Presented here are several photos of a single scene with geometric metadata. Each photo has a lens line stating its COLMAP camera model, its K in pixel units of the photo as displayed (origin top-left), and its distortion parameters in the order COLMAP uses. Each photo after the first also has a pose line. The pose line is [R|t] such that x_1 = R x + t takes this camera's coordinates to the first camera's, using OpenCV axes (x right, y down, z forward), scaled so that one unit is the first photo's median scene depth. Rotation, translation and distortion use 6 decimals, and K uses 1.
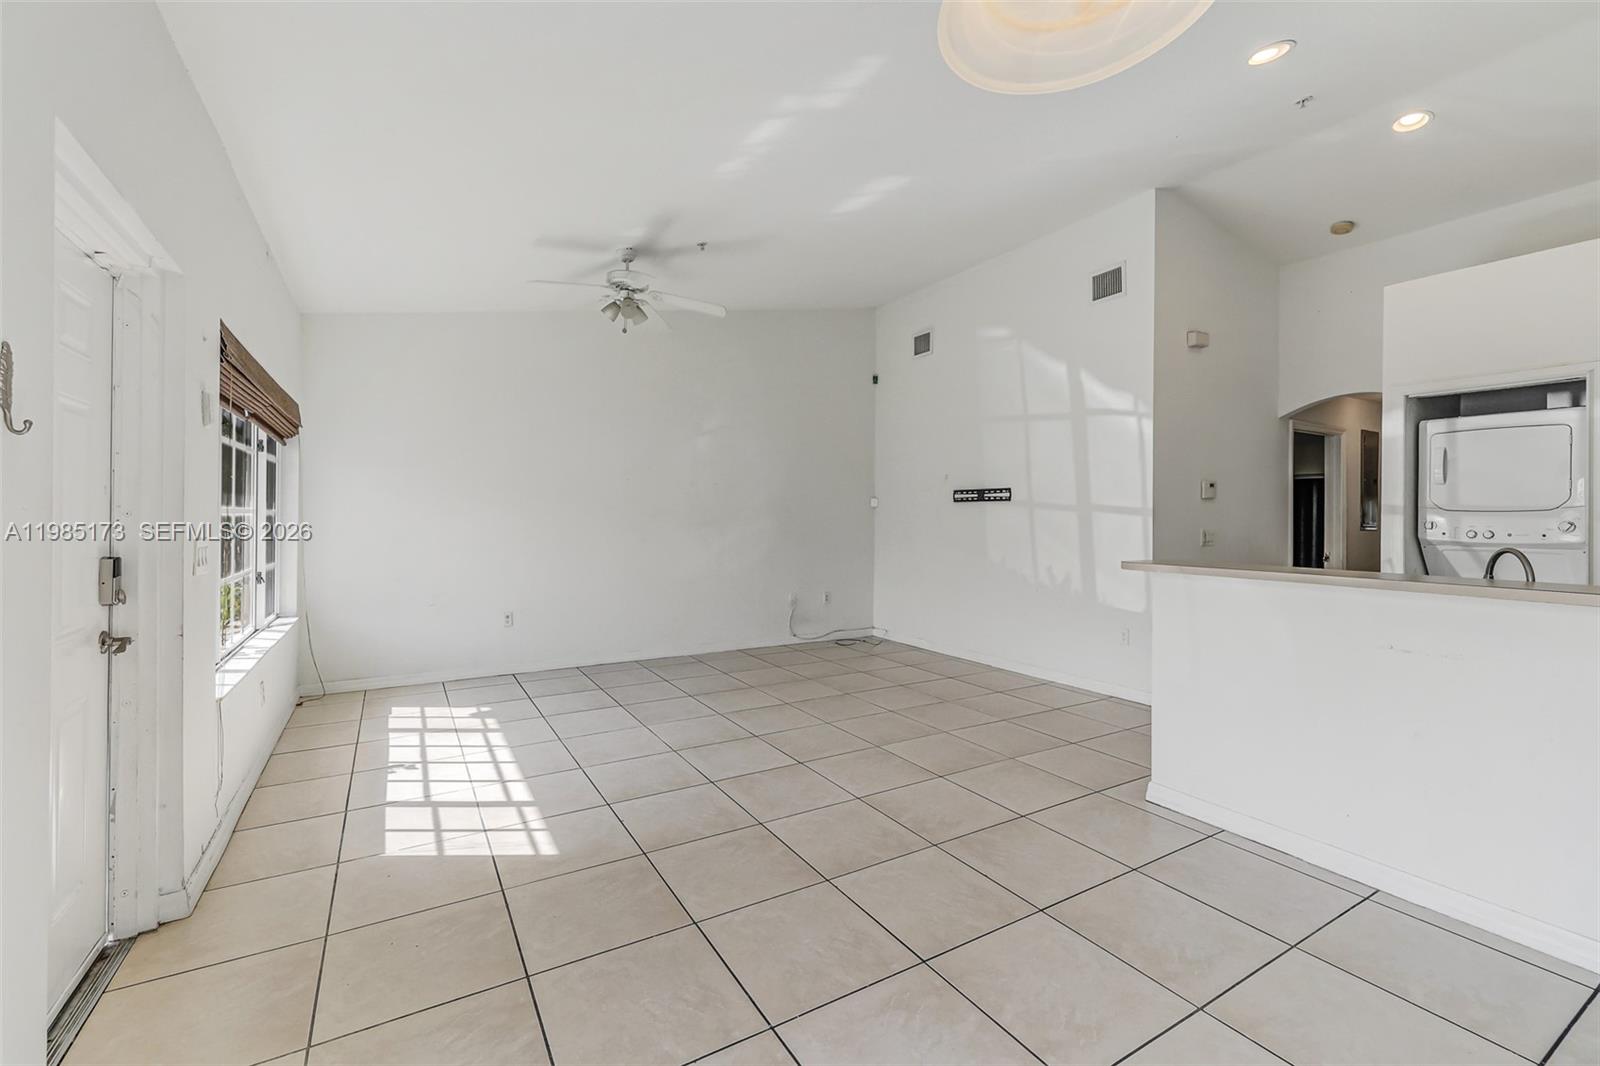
lens RADIAL K [[708.6, 0, 798.0], [0, 708.6, 524.1], [0, 0, 1]] dist [0.001150, 0.000119]
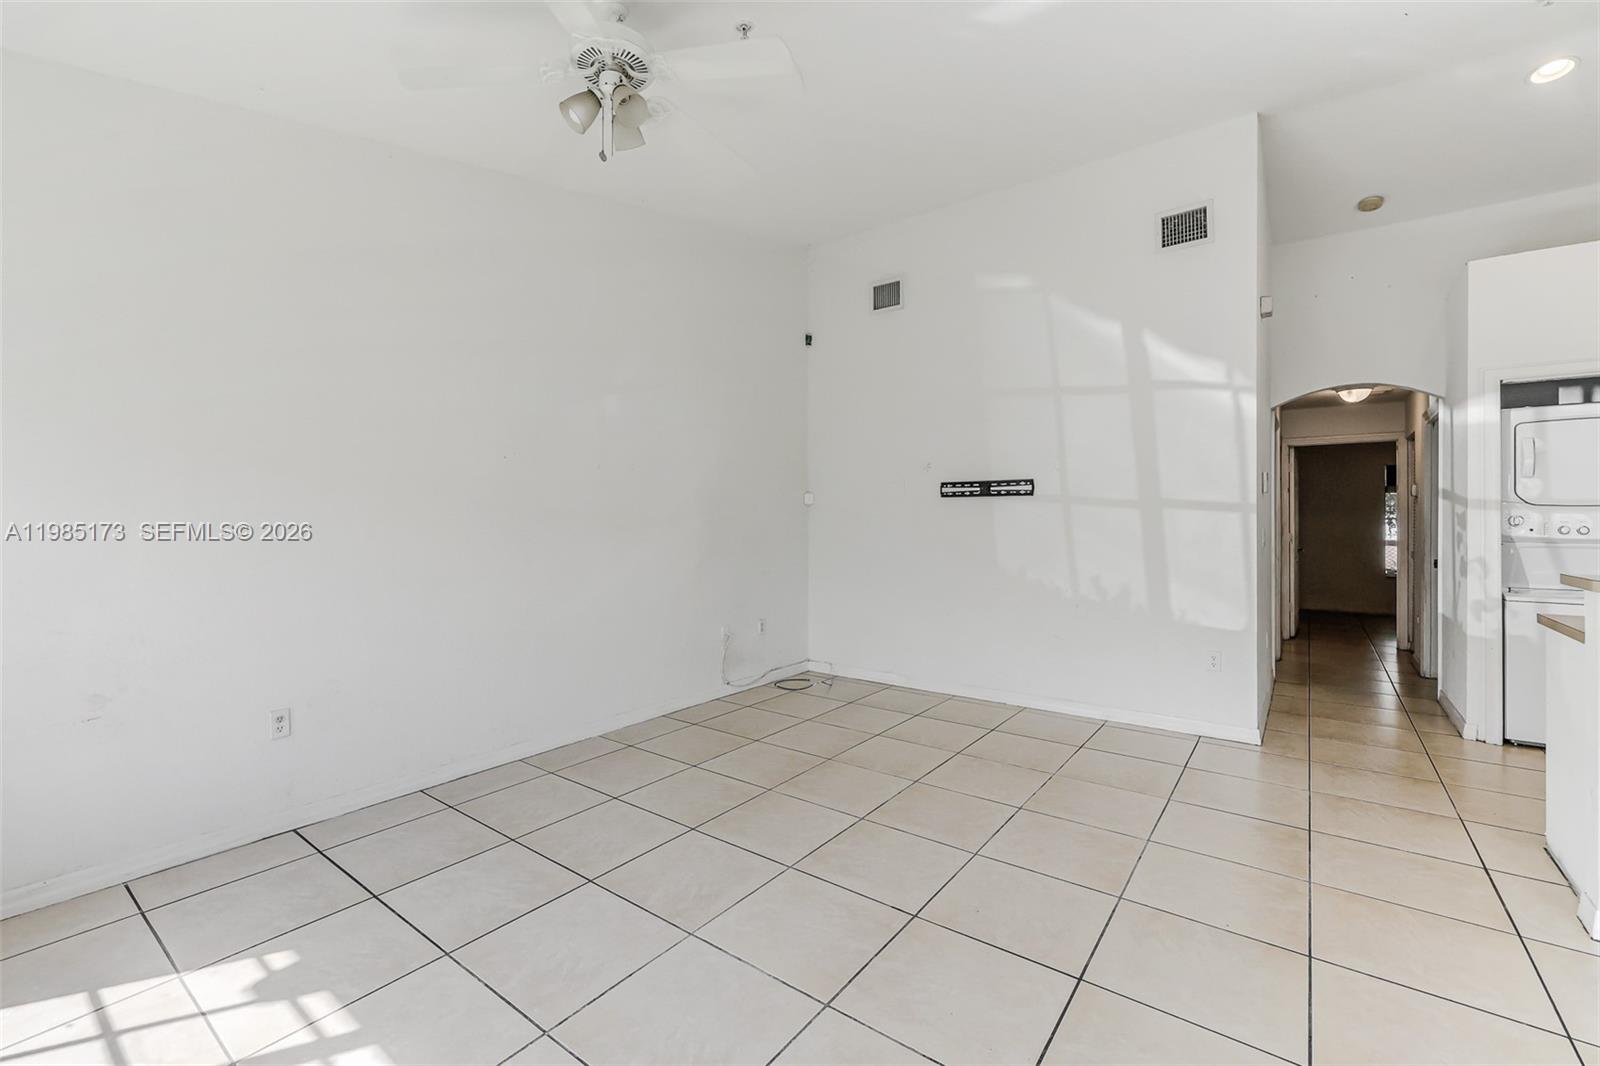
lens RADIAL K [[691.3, 0, 794.0], [0, 691.3, 527.4], [0, 0, 1]] dist [-0.000586, 0.000321]
pose [[0.924432, -0.012672, 0.381136, -0.259759], [0.011648, 0.999920, 0.004993, -0.004162], [-0.381169, -0.000177, 0.924506, 0.408320]]
